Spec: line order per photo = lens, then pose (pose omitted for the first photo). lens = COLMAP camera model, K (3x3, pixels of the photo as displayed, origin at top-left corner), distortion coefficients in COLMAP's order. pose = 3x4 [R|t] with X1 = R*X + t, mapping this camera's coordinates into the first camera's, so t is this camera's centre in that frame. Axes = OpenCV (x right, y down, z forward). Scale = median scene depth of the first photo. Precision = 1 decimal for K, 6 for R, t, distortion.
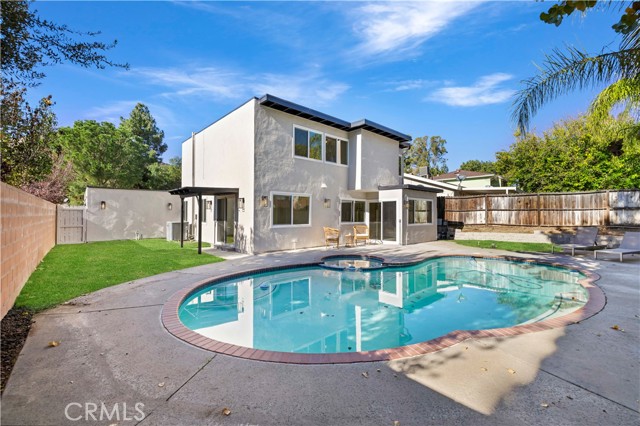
lens RADIAL K [[274.2, 0, 321.8], [0, 274.2, 209.8], [0, 0, 1]] dist [0.007235, 0.000671]
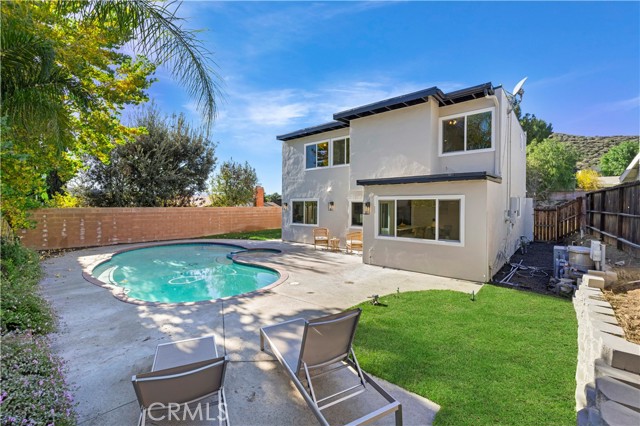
lens RADIAL K [[274.2, 0, 321.7], [0, 274.2, 213.7], [0, 0, 1]] dist [0.007235, 0.000671]
pose [[0.116457, 0.009459, -0.993151, 1.152715], [-0.000877, 0.999955, 0.009421, -0.004989], [0.993195, -0.000226, 0.116460, 0.925211]]
